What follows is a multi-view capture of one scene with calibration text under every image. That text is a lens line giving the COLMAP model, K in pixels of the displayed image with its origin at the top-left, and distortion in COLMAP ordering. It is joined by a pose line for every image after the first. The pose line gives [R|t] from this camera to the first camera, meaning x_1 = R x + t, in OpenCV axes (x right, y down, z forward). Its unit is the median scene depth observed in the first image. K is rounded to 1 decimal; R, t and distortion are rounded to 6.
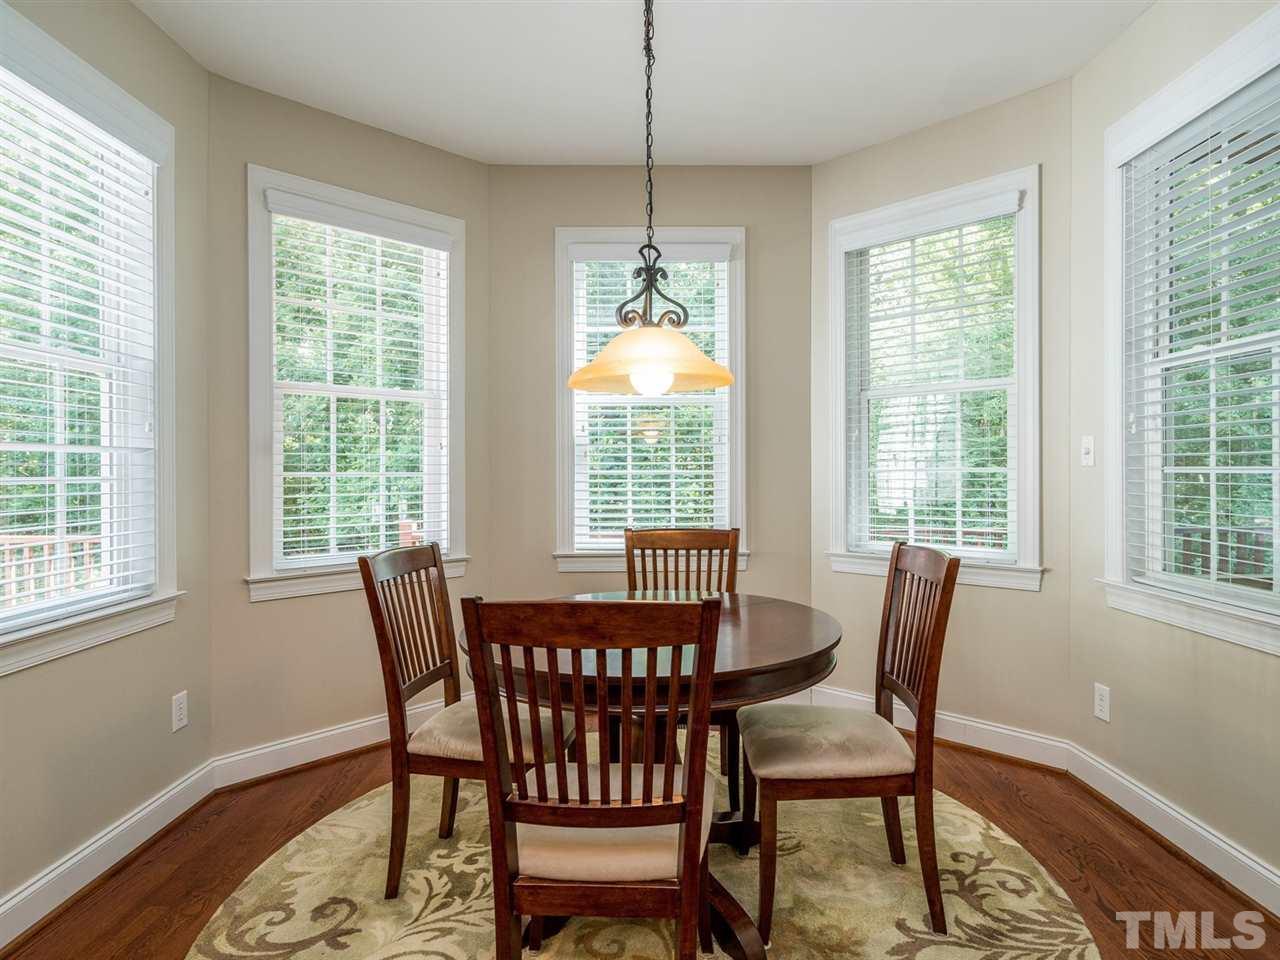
lens RADIAL K [[734.9, 0, 643.9], [0, 734.9, 473.1], [0, 0, 1]] dist [0.001303, 0.001787]
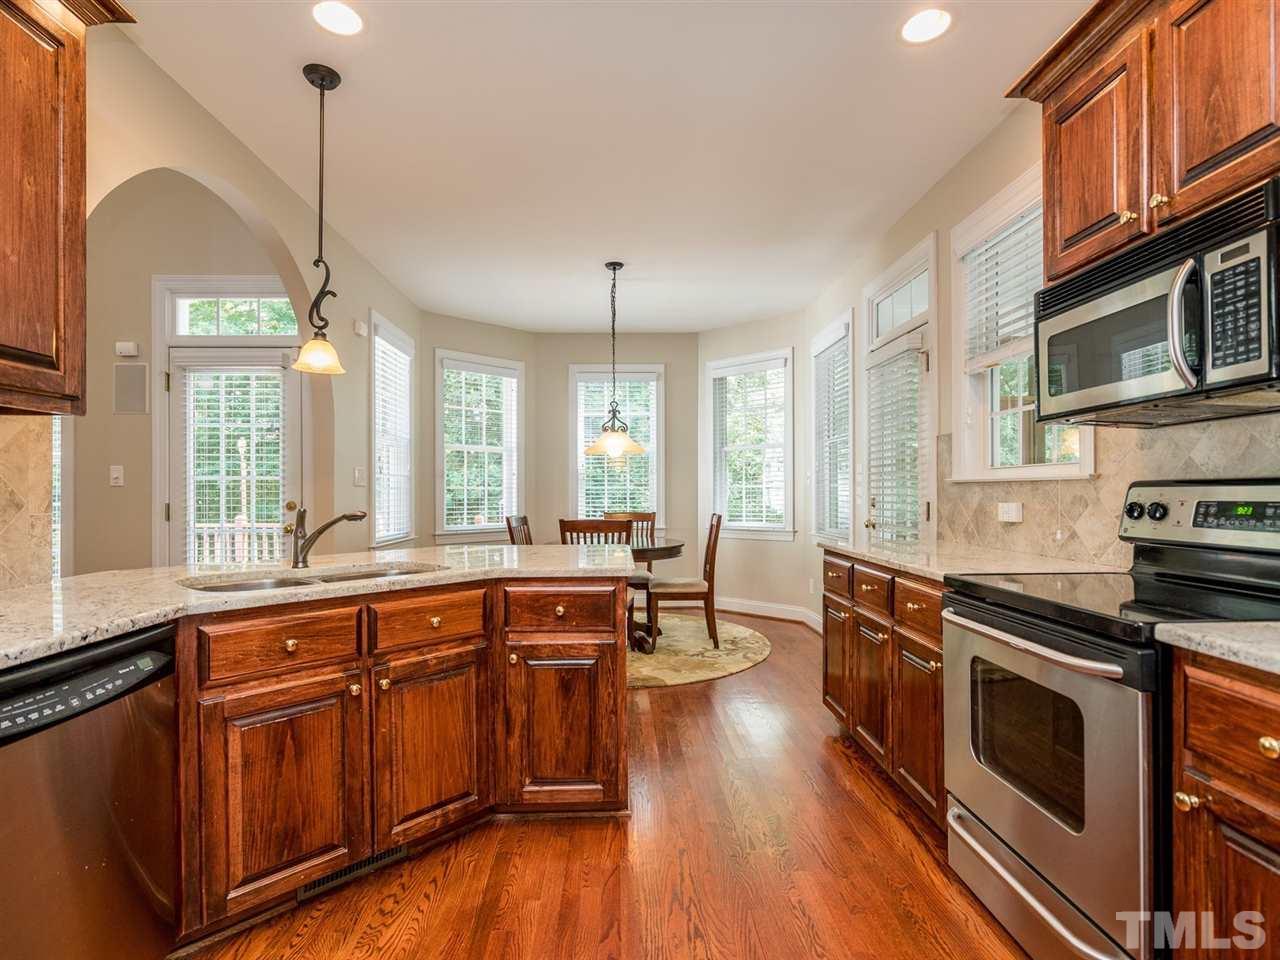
lens RADIAL K [[650.5, 0, 637.0], [0, 650.5, 493.1], [0, 0, 1]] dist [-0.006366, 0.001895]
pose [[0.999541, 0.001503, 0.030266, 0.013343], [-0.001403, 0.999994, -0.003297, 0.022838], [-0.030271, 0.003253, 0.999536, -0.895265]]
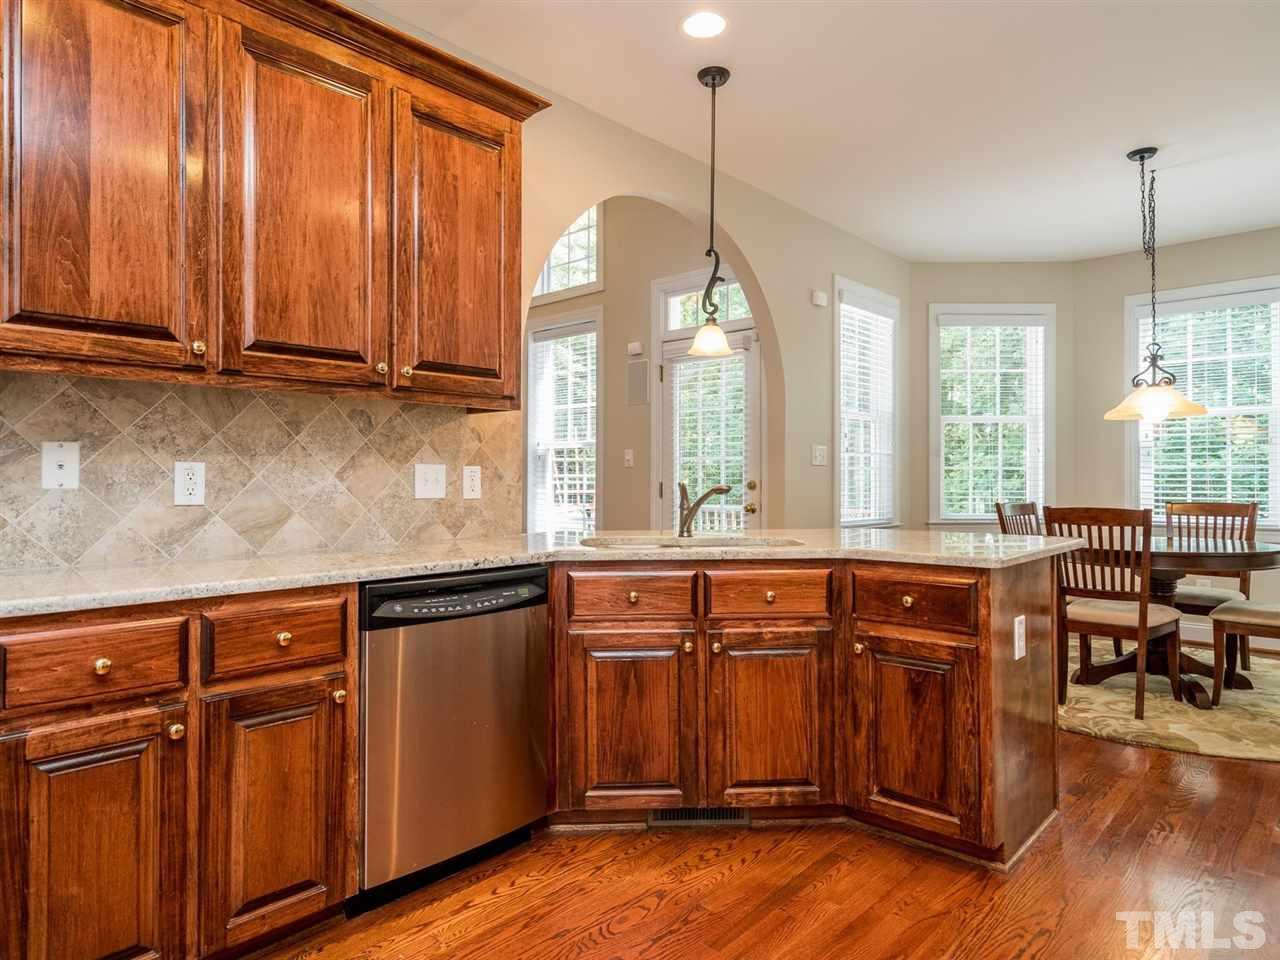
lens RADIAL K [[790.8, 0, 644.5], [0, 790.8, 474.3], [0, 0, 1]] dist [0.004107, -0.000030]
pose [[0.739555, 0.000145, -0.673096, 0.266141], [-0.006267, 0.999958, -0.006670, 0.034465], [0.673067, 0.009152, 0.739525, -0.906775]]
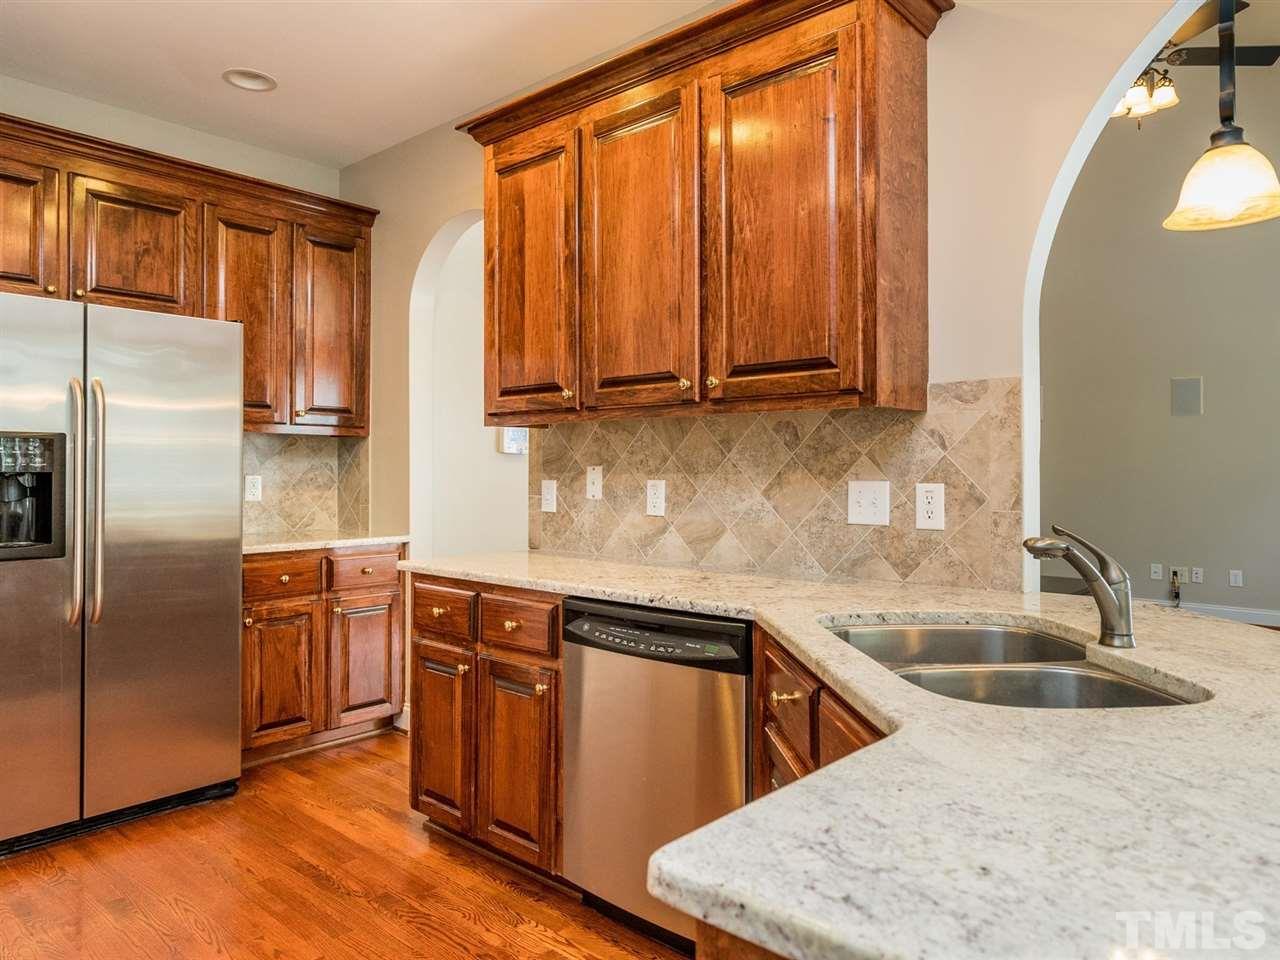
lens RADIAL K [[859.6, 0, 641.1], [0, 859.6, 461.4], [0, 0, 1]] dist [-0.006482, 0.000773]
pose [[-0.665949, -0.004123, -0.745986, 0.190289], [-0.003260, 0.999991, -0.002617, 0.004104], [0.745990, 0.000689, -0.665956, -0.059135]]
